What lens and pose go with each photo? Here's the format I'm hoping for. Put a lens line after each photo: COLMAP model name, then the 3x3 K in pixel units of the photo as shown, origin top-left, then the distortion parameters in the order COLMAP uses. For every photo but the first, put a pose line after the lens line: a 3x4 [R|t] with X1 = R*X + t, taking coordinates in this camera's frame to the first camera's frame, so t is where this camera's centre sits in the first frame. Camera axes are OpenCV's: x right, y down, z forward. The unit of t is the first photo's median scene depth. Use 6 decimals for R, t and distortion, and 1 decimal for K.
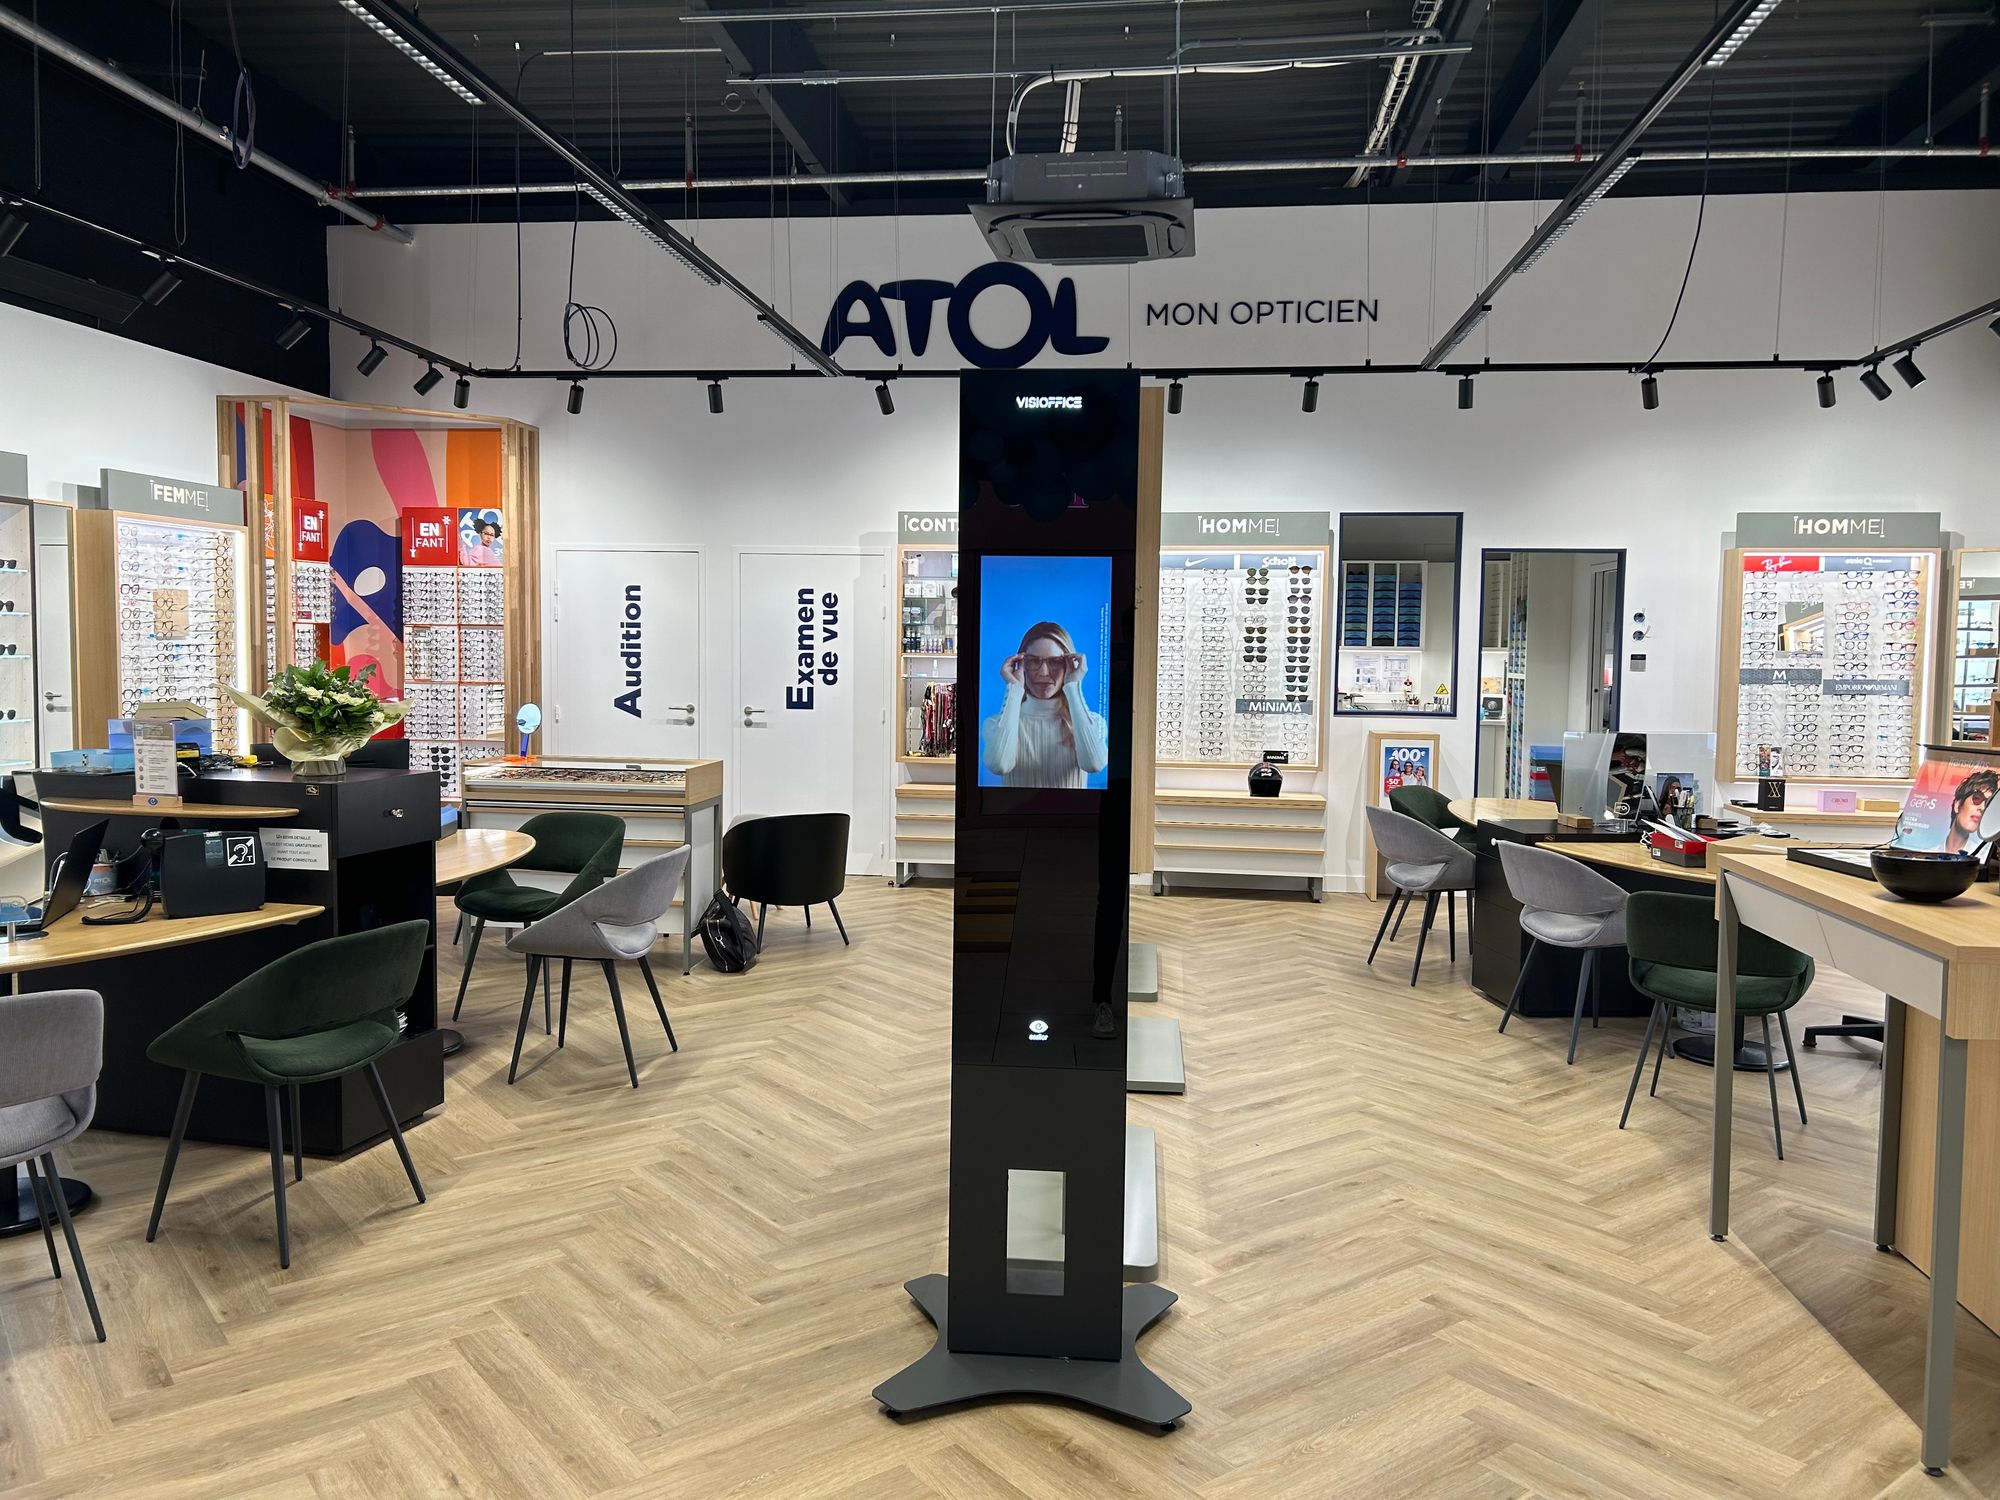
lens RADIAL K [[1500.4, 0, 998.6], [0, 1500.4, 741.4], [0, 0, 1]] dist [0.147175, -0.277772]
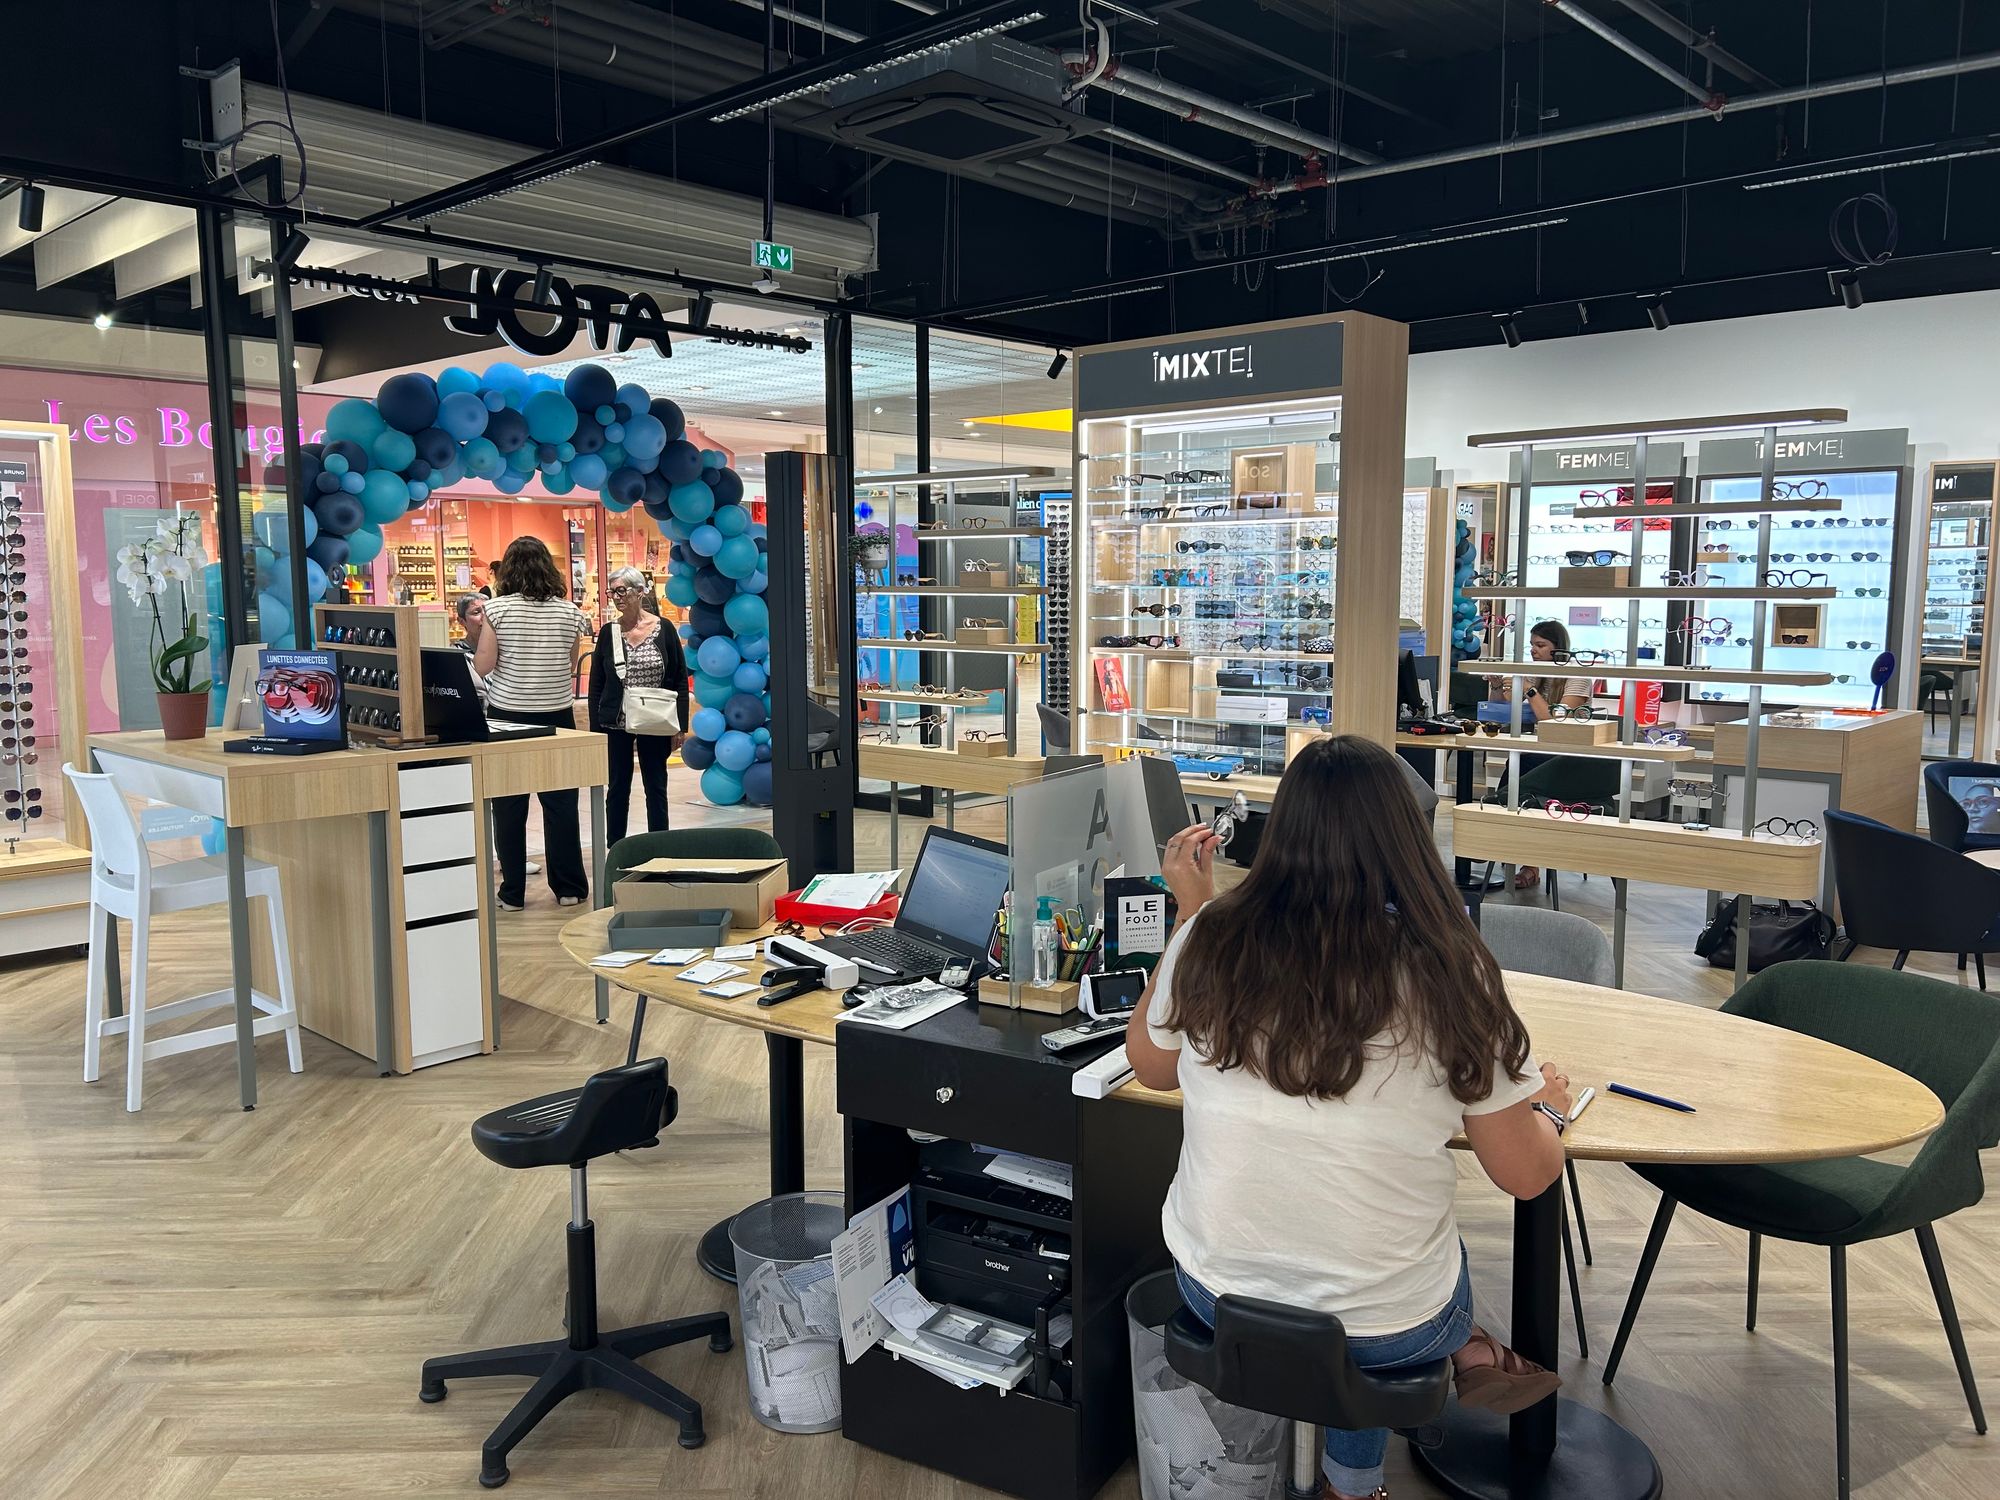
lens RADIAL K [[1511.0, 0, 1000.6], [0, 1511.0, 757.5], [0, 0, 1]] dist [0.054635, -0.061879]
pose [[-0.600217, 0.081923, -0.795630, 0.564512], [-0.060861, 0.987179, 0.147560, -0.051131], [0.797518, 0.136991, -0.587536, 0.879921]]
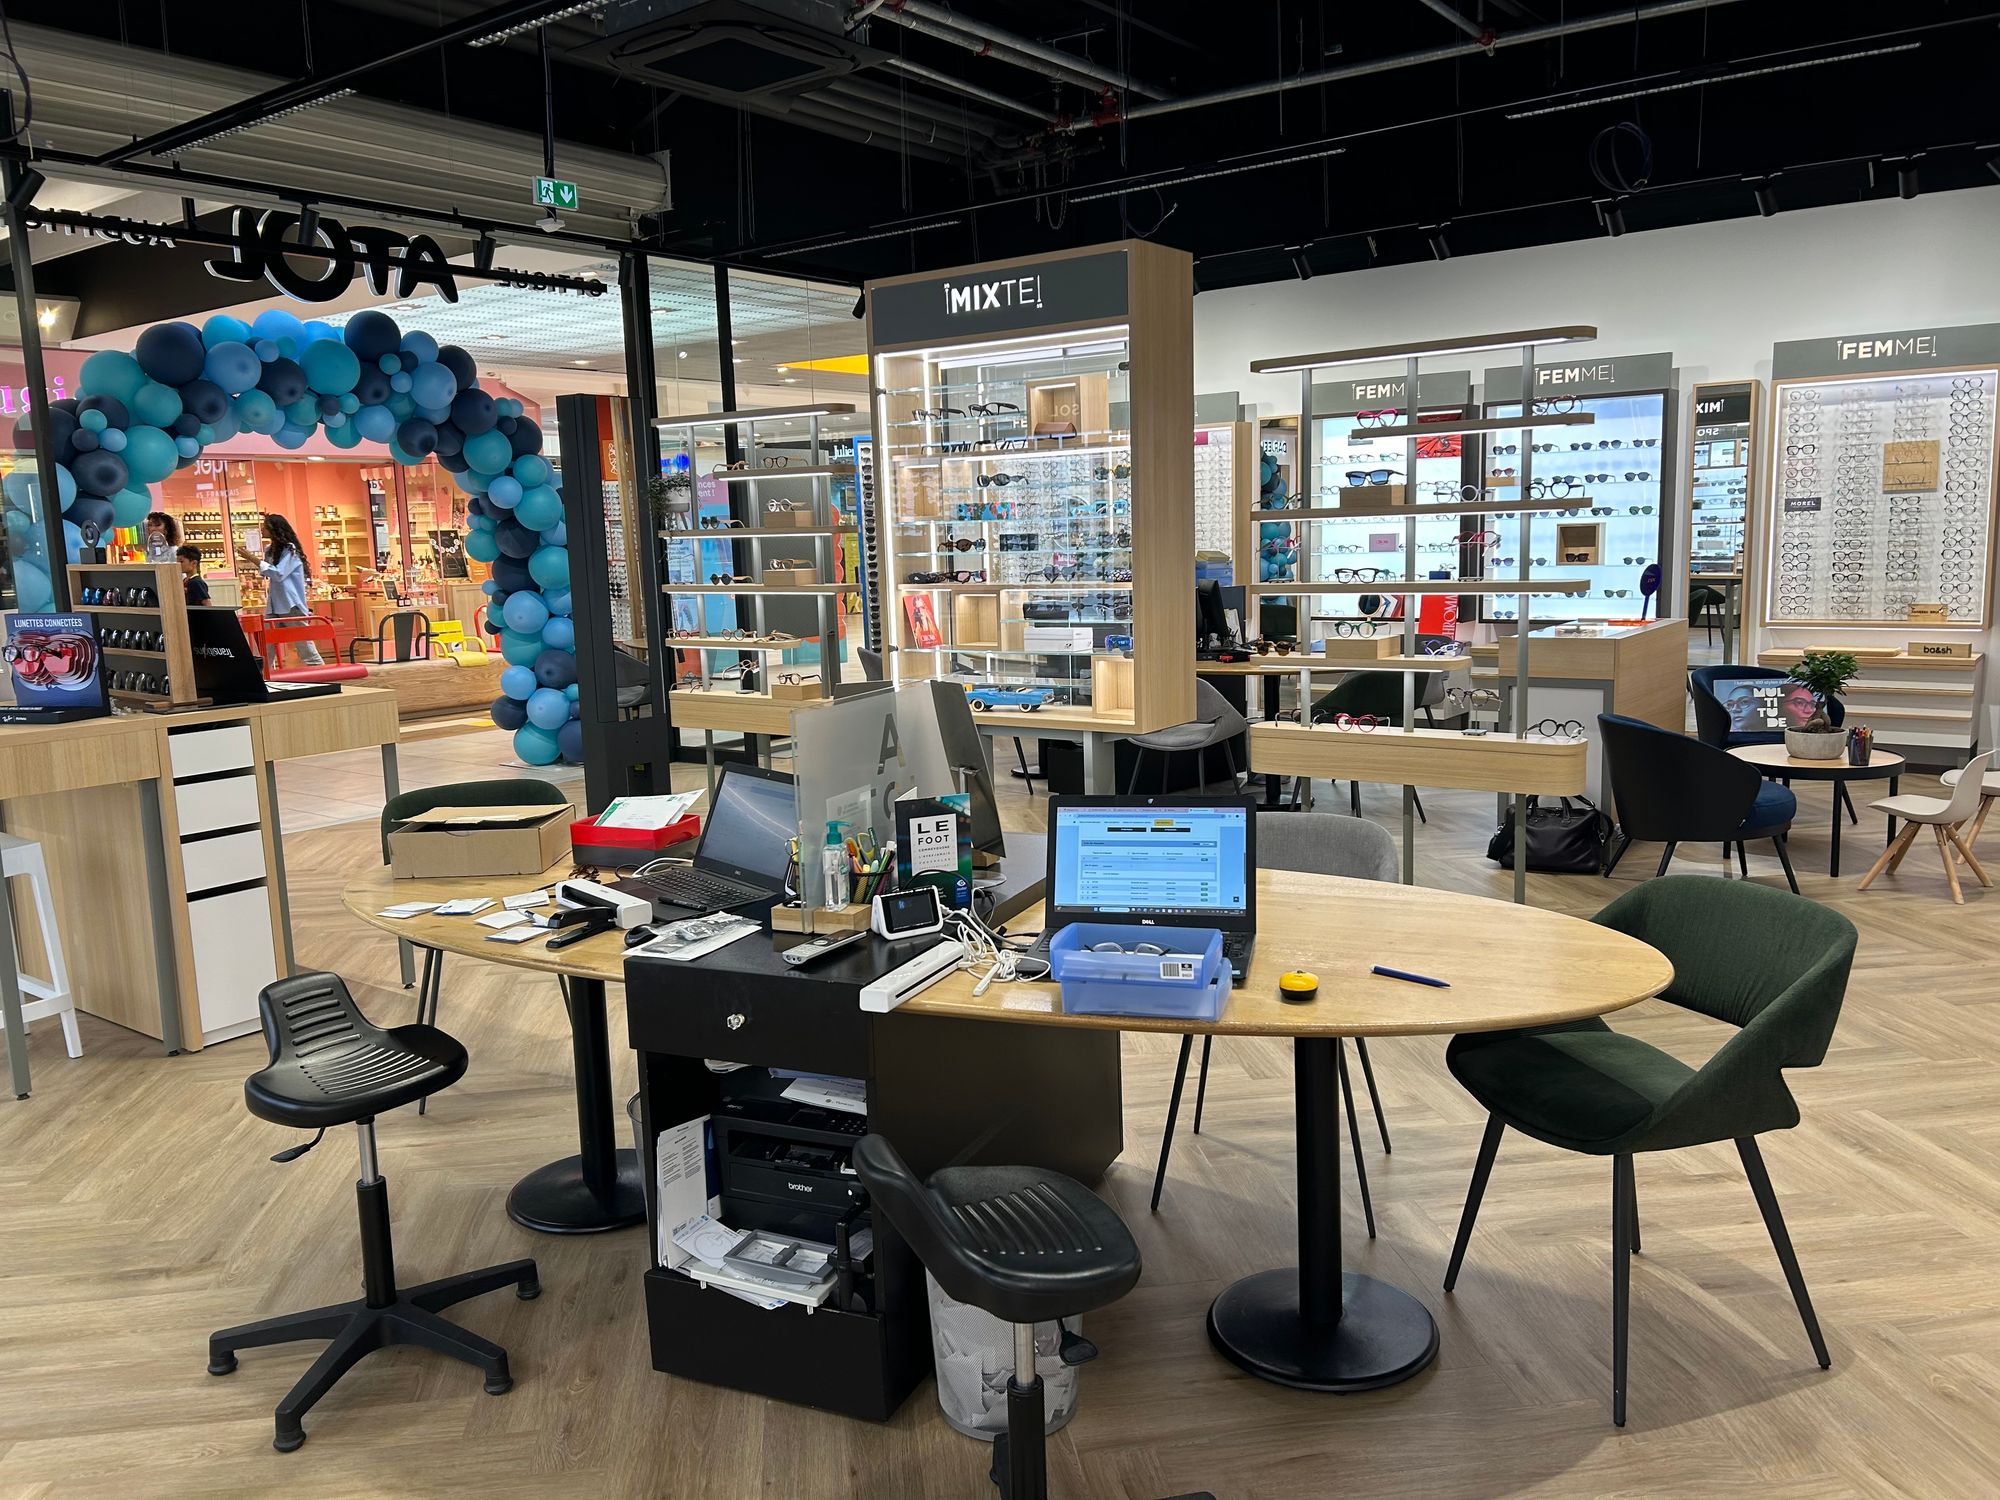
lens RADIAL K [[1512.0, 0, 1000.0], [0, 1512.0, 750.0], [0, 0, 1]] dist [0.052591, -0.058098]
pose [[-0.509526, 0.129402, -0.850670, 0.560180], [-0.033058, 0.984953, 0.169630, -0.046207], [0.859820, 0.114553, -0.497581, 0.891020]]
